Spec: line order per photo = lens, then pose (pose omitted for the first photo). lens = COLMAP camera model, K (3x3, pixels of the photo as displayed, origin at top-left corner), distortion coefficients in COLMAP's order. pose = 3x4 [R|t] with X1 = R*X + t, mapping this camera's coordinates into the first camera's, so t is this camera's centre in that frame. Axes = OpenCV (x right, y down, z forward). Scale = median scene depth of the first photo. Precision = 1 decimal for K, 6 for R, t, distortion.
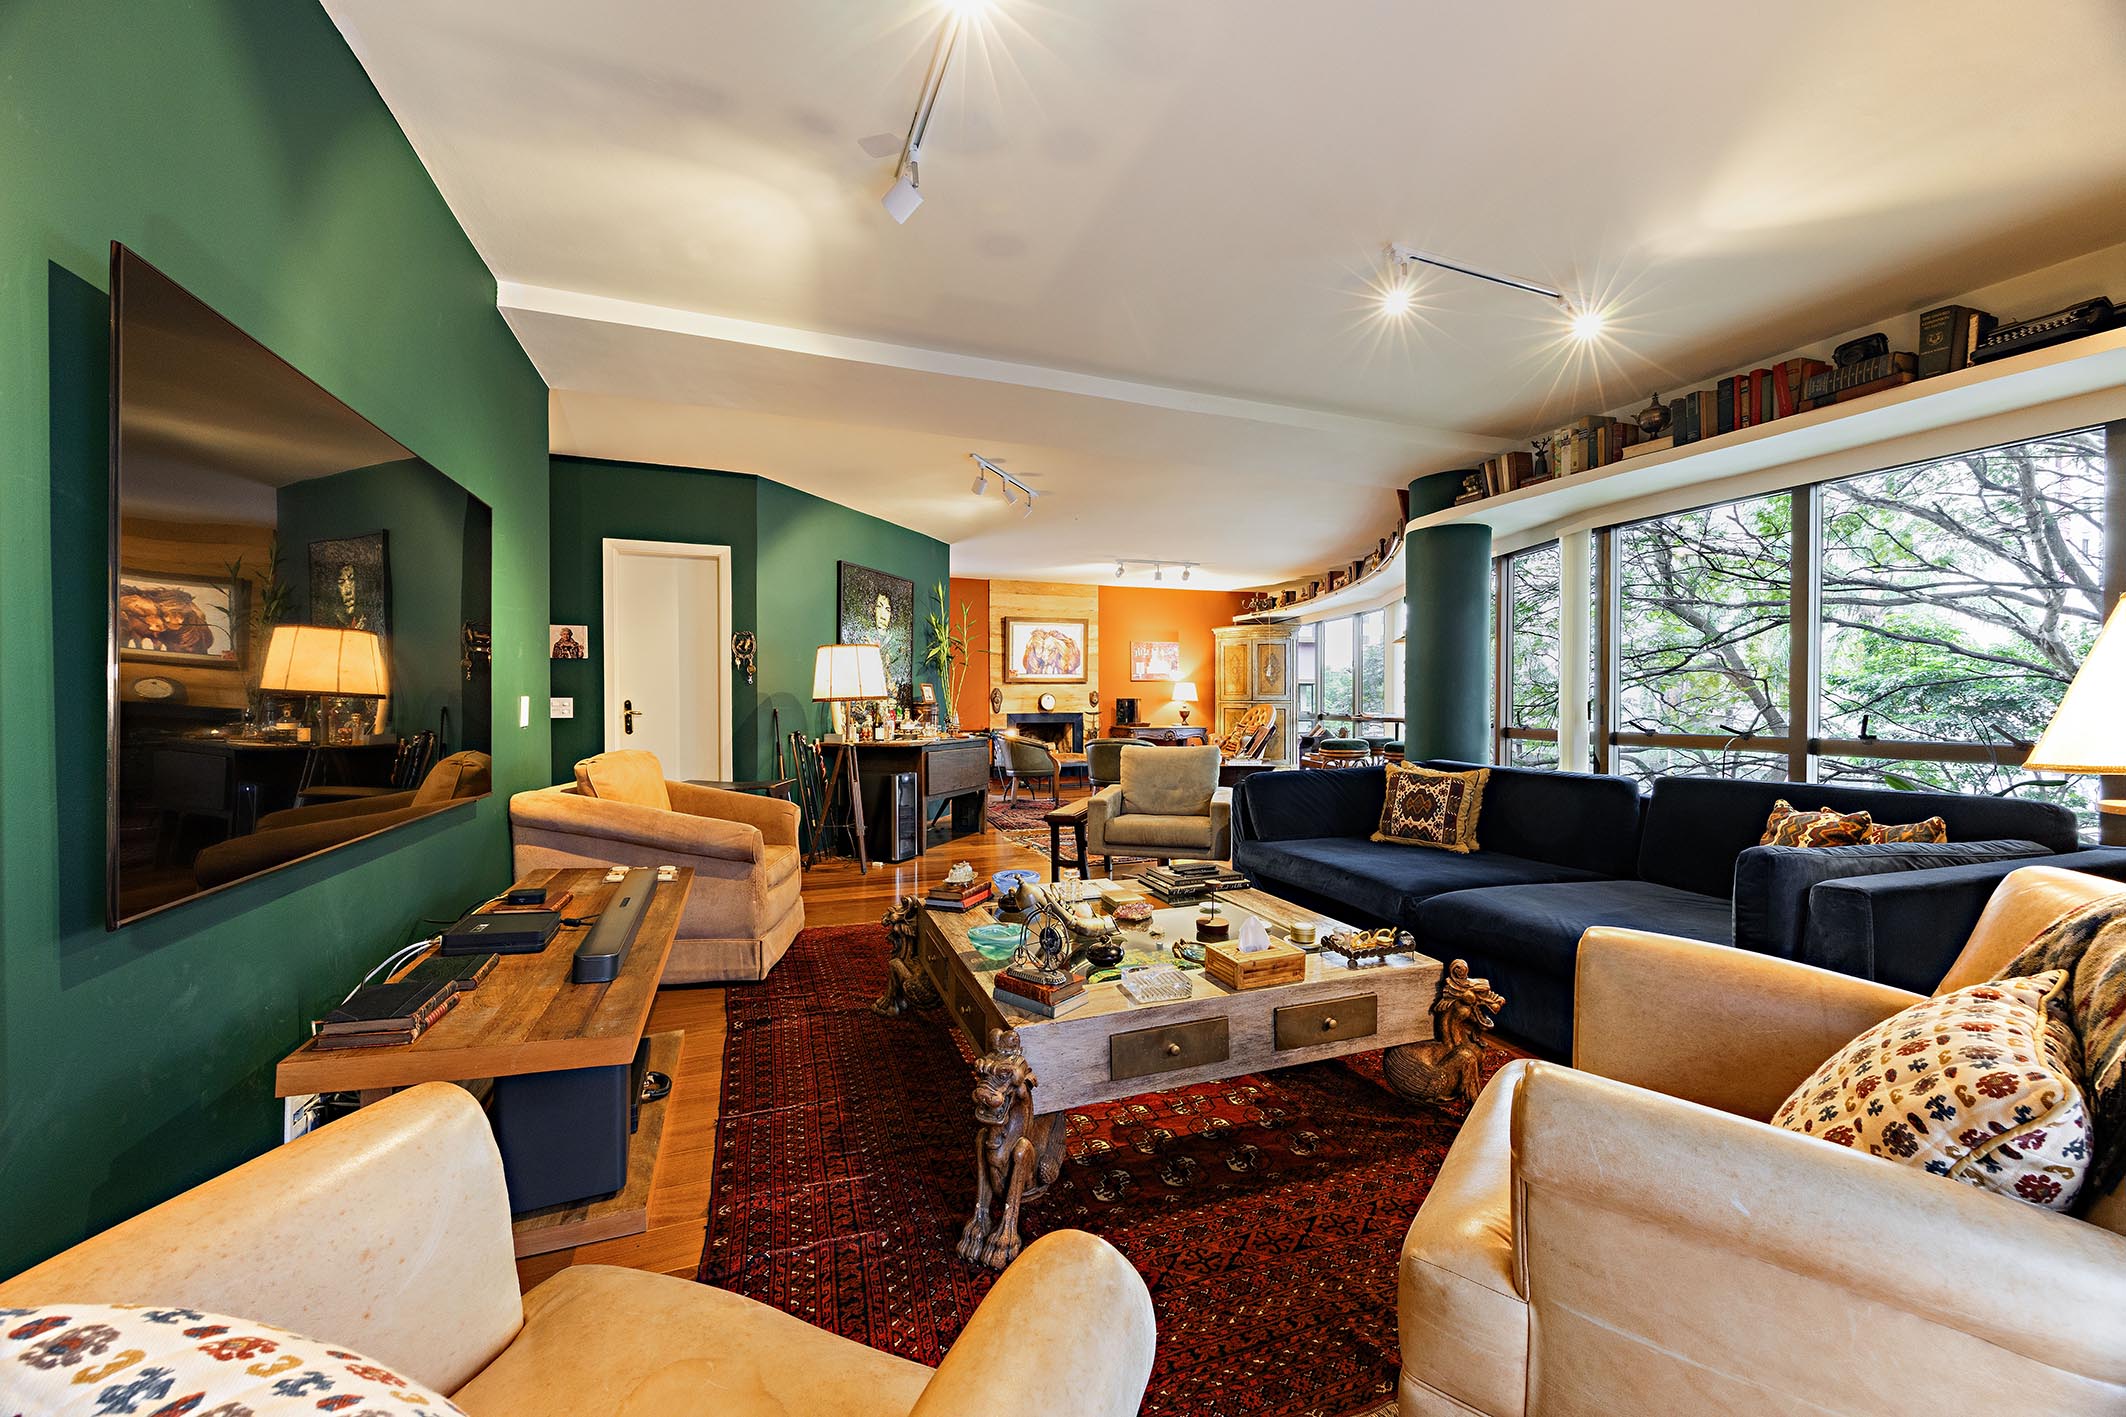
lens RADIAL K [[807.2, 0, 1136.9], [0, 807.2, 707.4], [0, 0, 1]] dist [-0.002417, 0.000232]
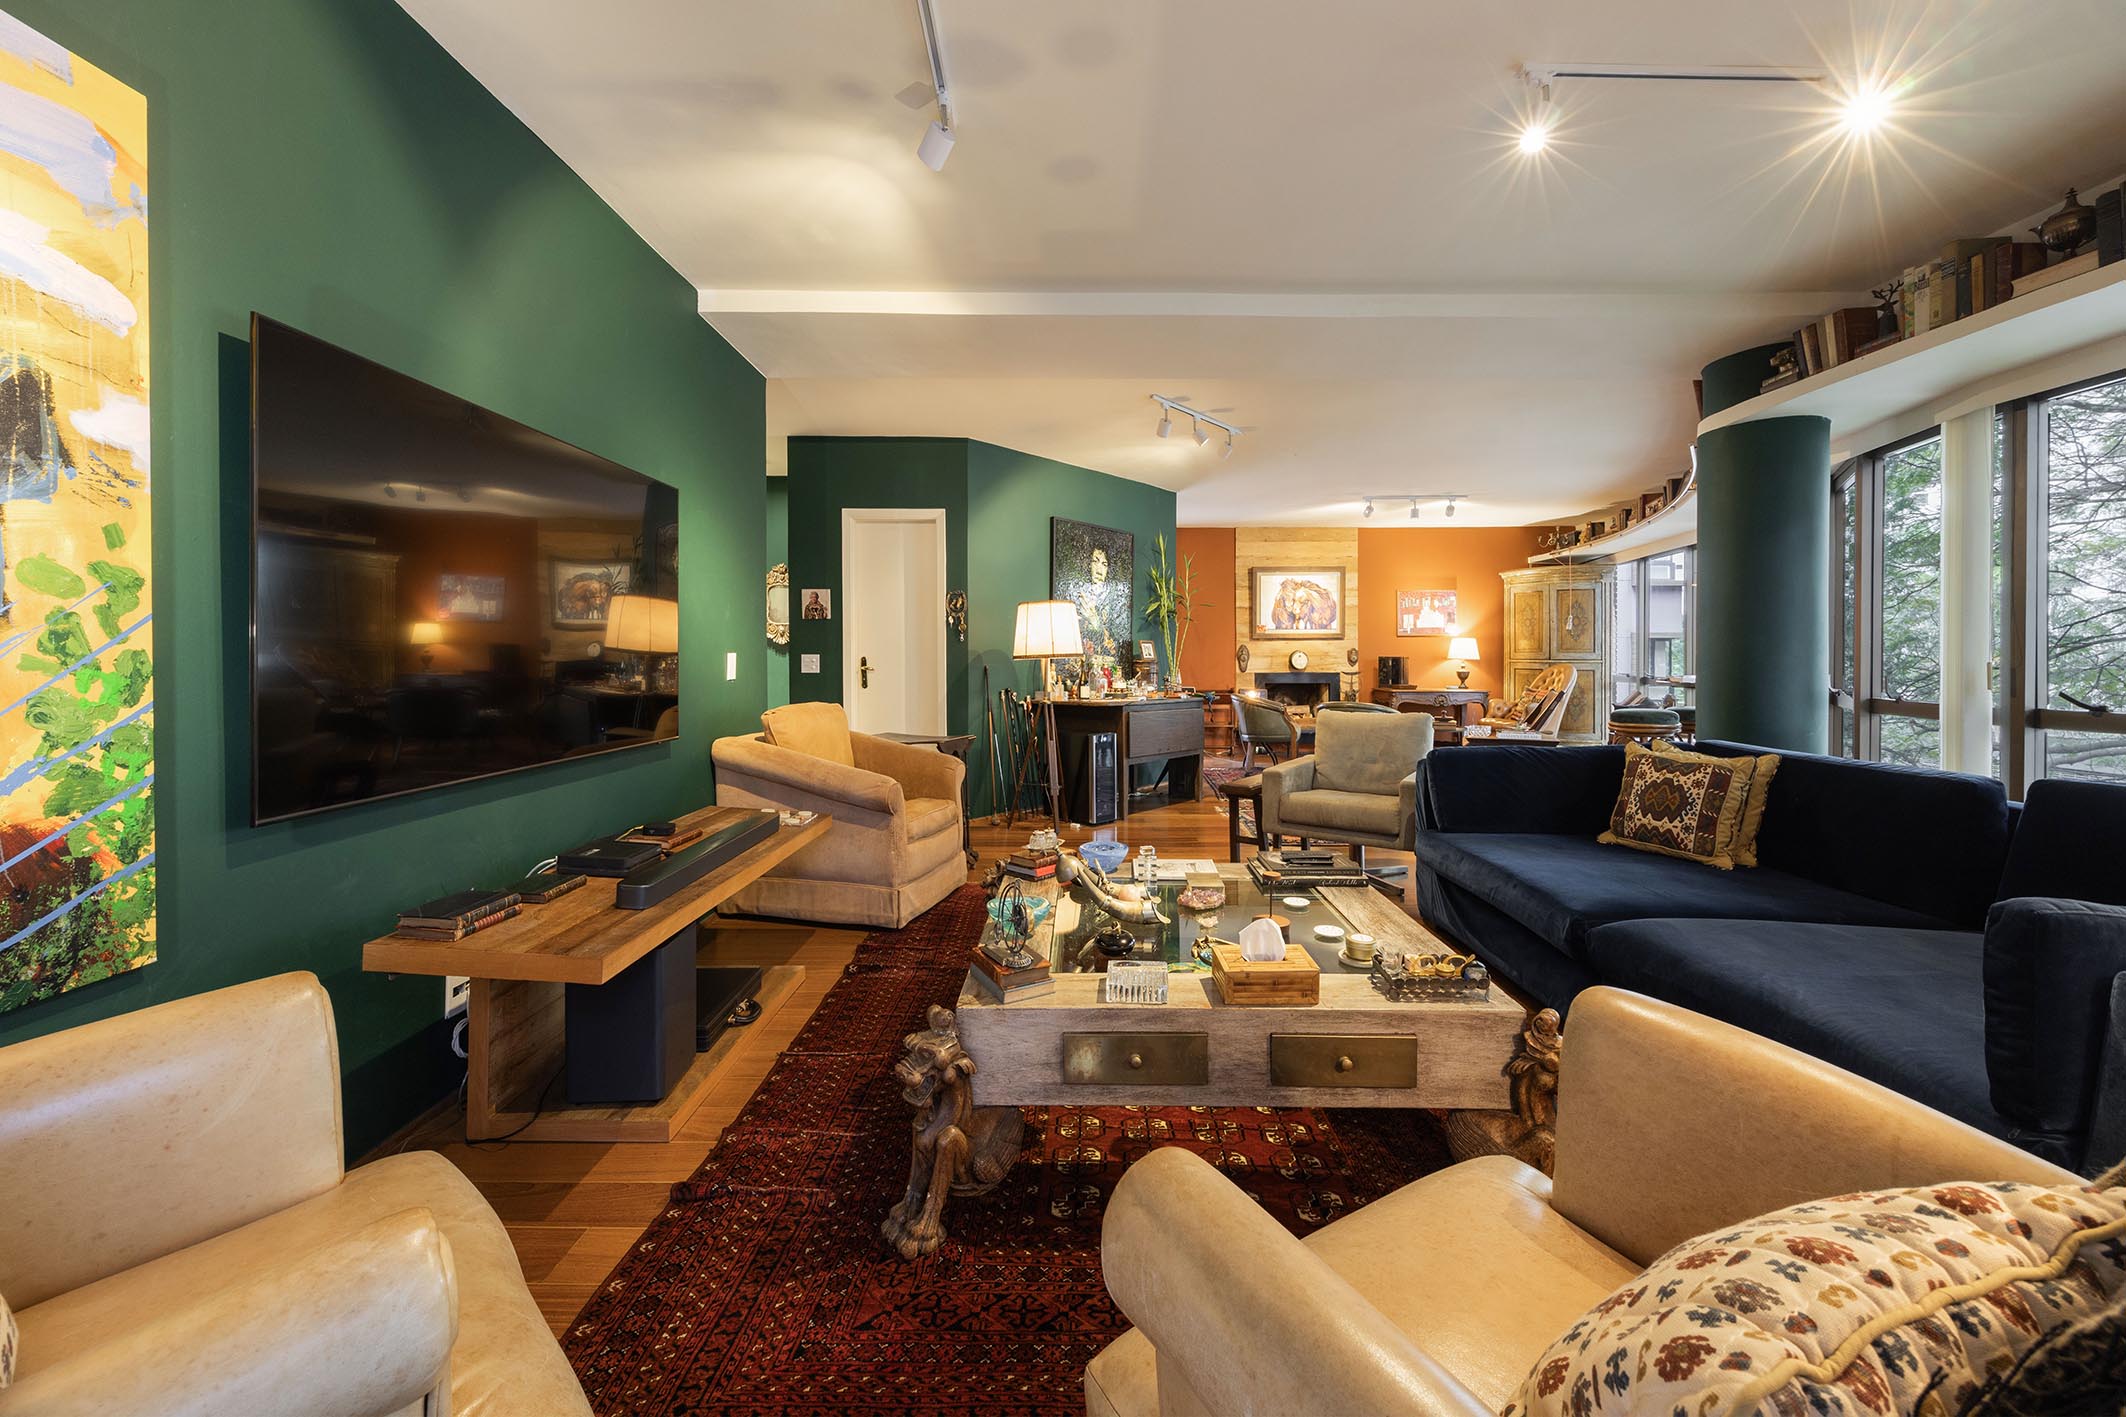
lens RADIAL K [[874.0, 0, 1117.0], [0, 874.0, 665.2], [0, 0, 1]] dist [-0.001968, -0.000742]
pose [[0.927449, 0.005942, -0.373902, 0.138417], [-0.006300, 0.999980, 0.000264, -0.000511], [0.373896, 0.002111, 0.927468, 0.044650]]
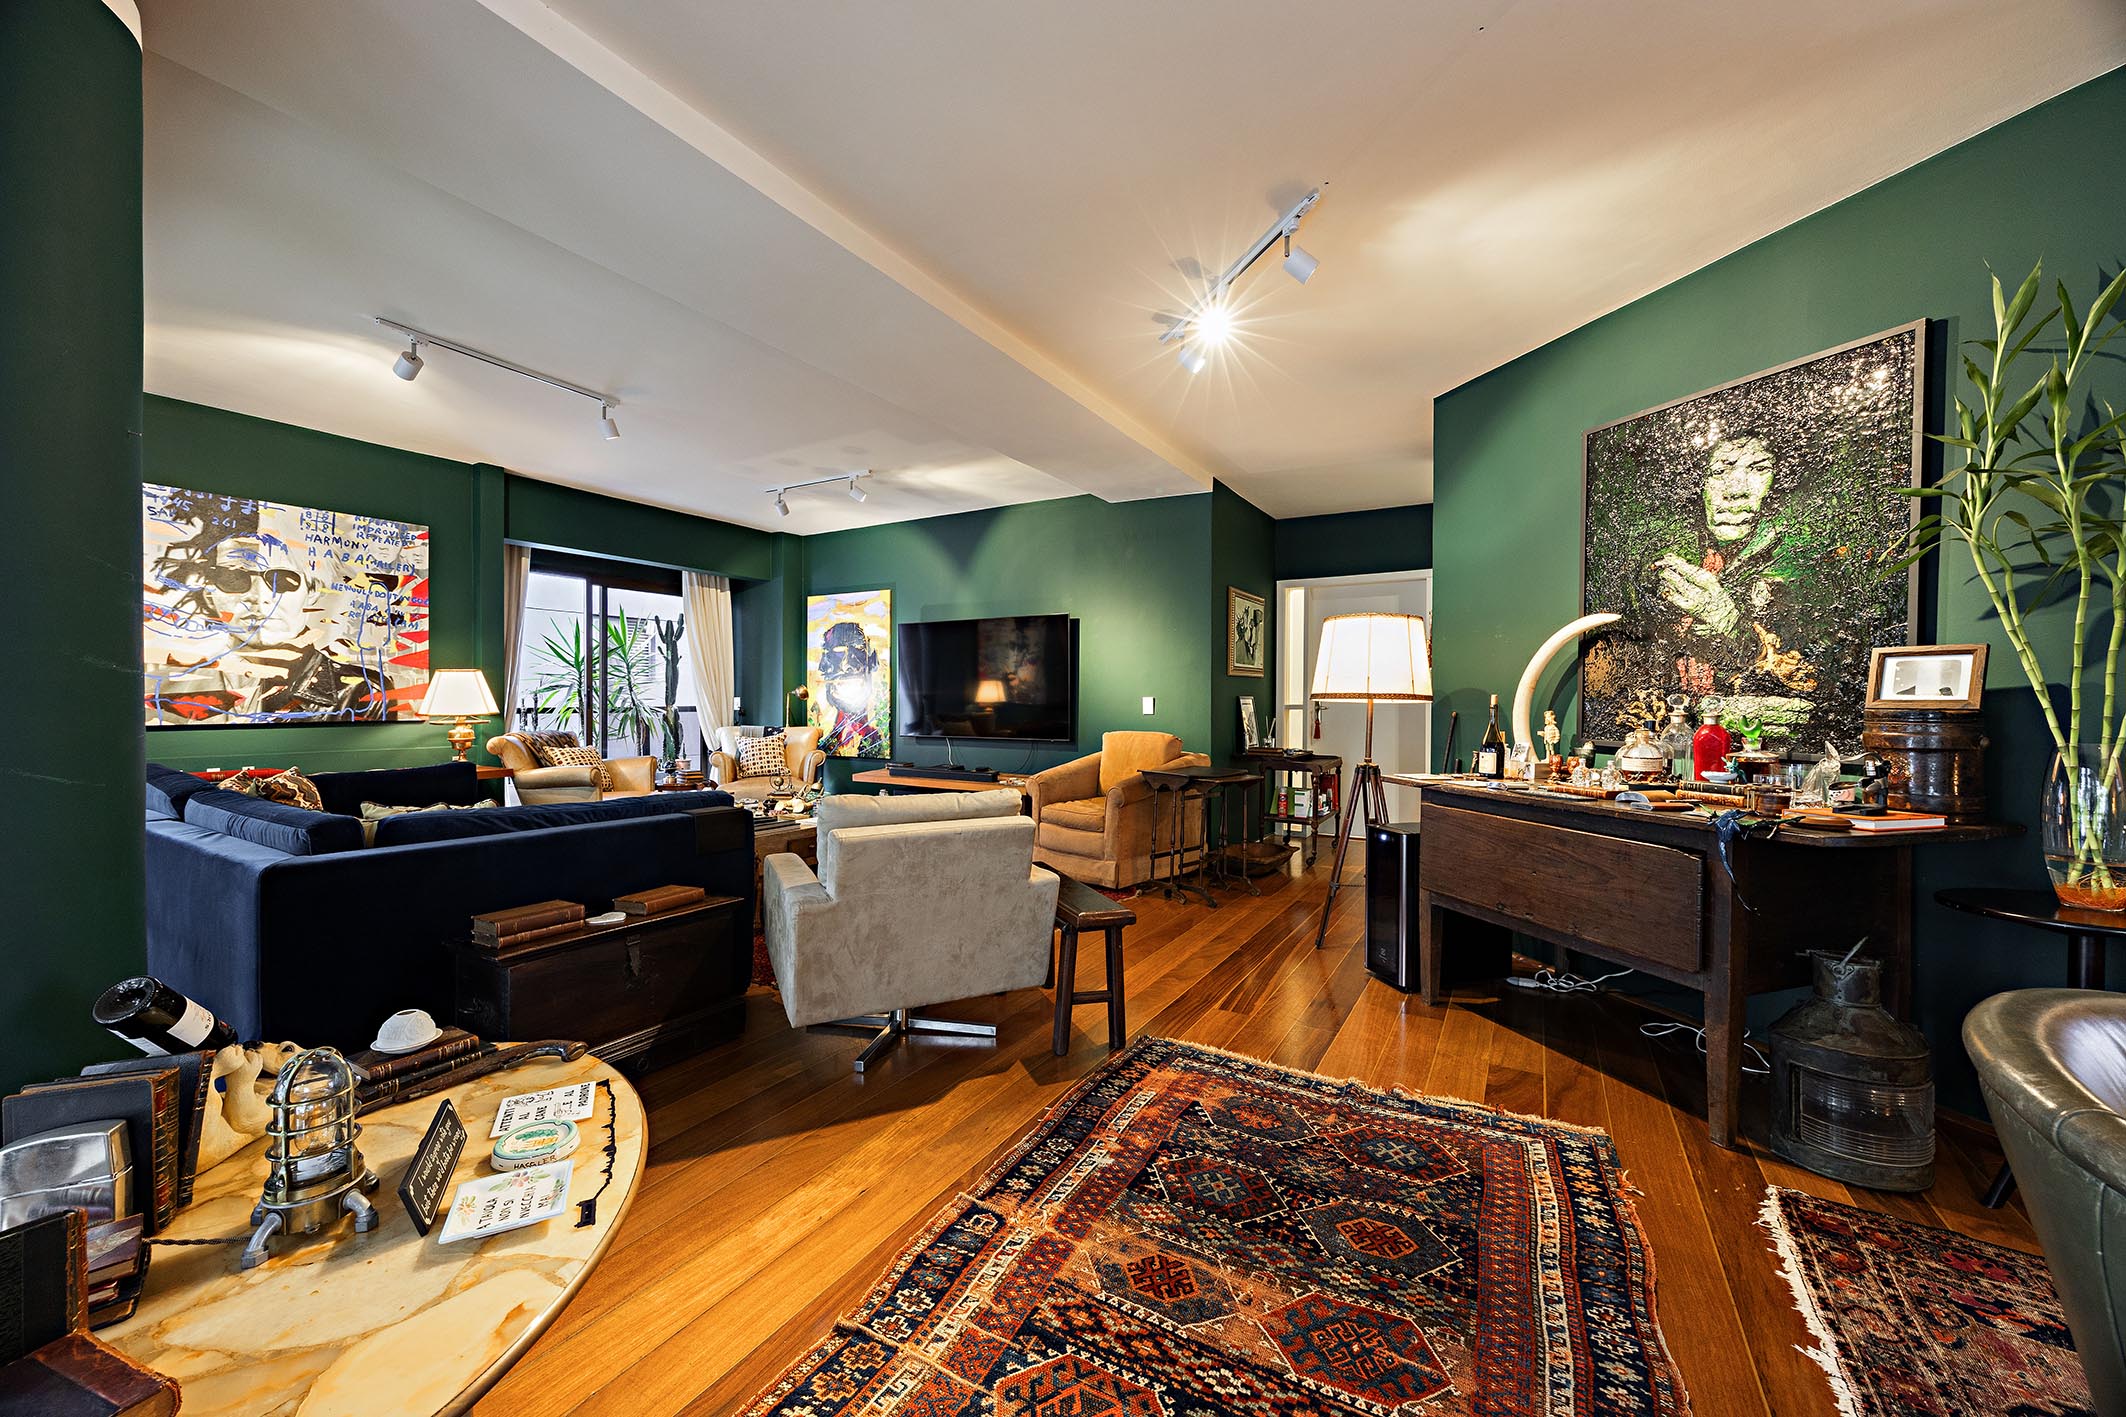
lens RADIAL K [[807.2, 0, 1067.0], [0, 807.2, 713.2], [0, 0, 1]] dist [-0.002417, 0.000232]
pose [[-0.831740, 0.007326, -0.555117, 0.246304], [-0.007989, 0.999651, 0.025162, -0.014082], [0.555107, 0.025363, -0.831392, 1.535384]]
